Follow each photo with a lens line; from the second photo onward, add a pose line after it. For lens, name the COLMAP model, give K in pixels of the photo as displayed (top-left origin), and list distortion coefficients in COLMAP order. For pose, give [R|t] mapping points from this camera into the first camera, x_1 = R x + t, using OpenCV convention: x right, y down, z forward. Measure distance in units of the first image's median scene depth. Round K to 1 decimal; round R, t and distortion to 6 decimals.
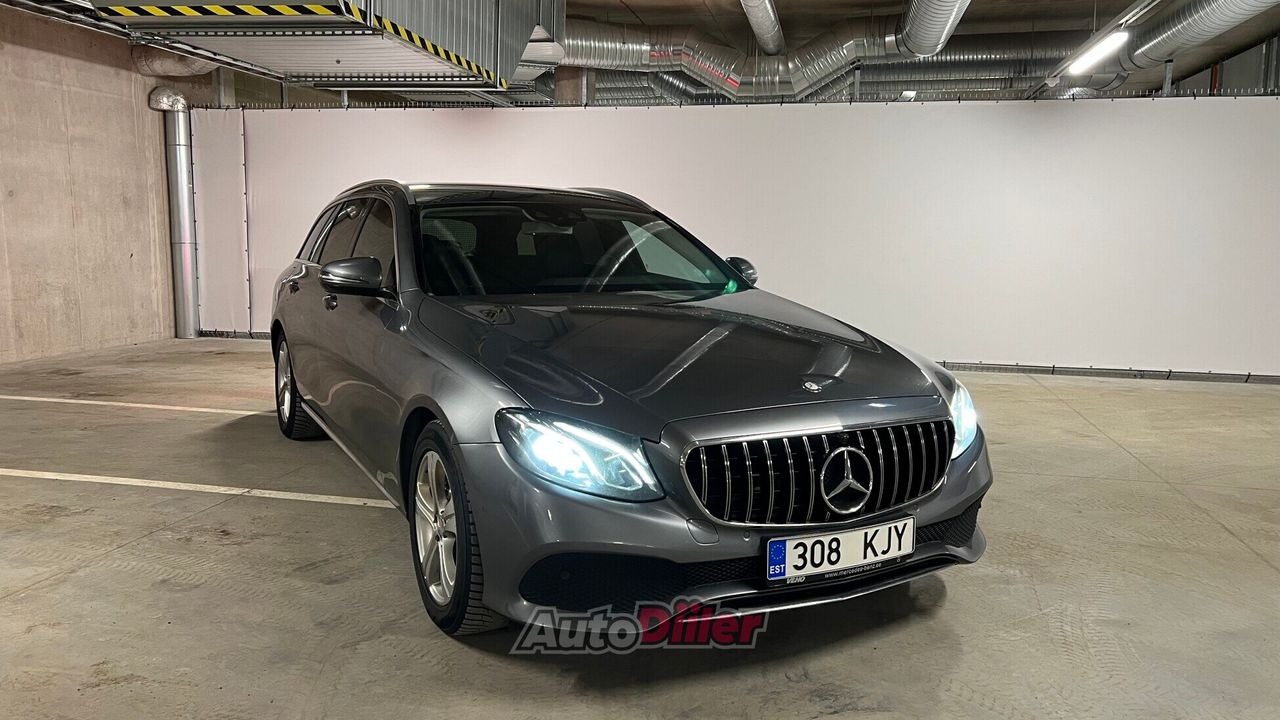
lens RADIAL K [[963.3, 0, 640.0], [0, 963.3, 360.0], [0, 0, 1]] dist [0.061519, -0.071974]
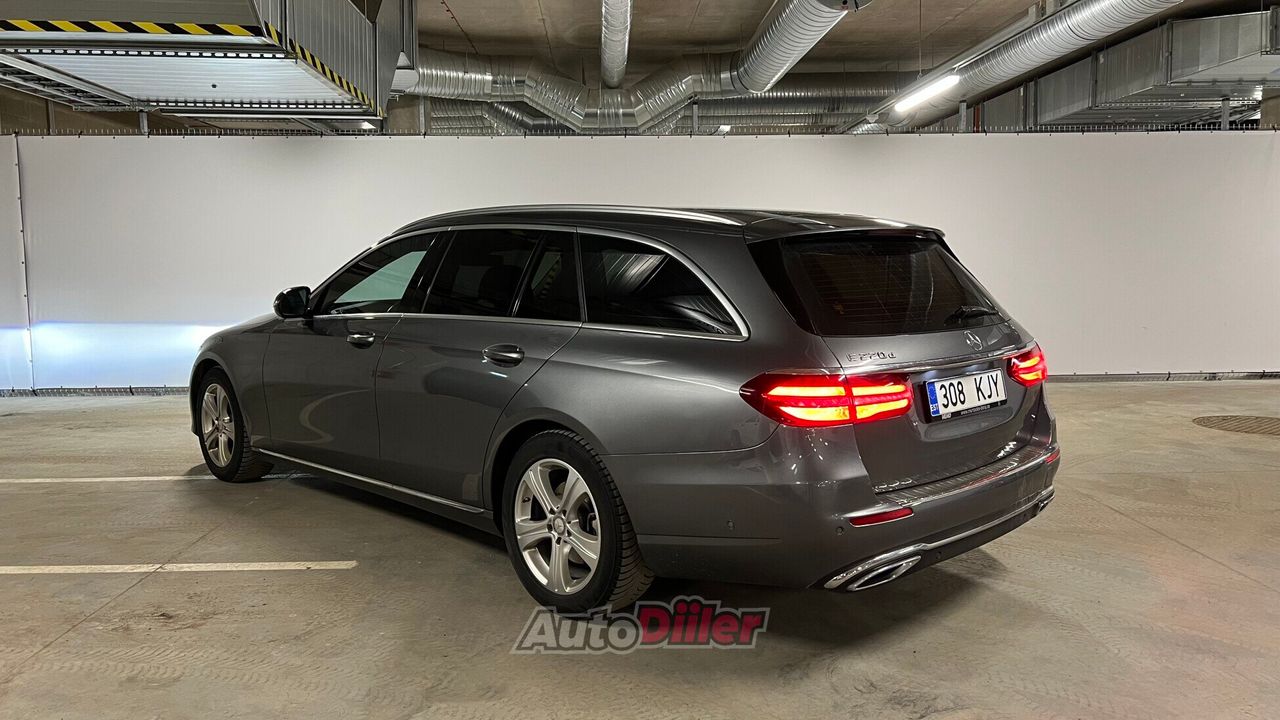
lens RADIAL K [[963.3, 0, 640.0], [0, 963.3, 360.0], [0, 0, 1]] dist [0.061519, -0.071974]
pose [[0.966827, -0.050122, 0.250466, -0.107556], [0.057453, 0.998105, -0.022040, -0.004503], [-0.248887, 0.035699, 0.967874, 0.016051]]
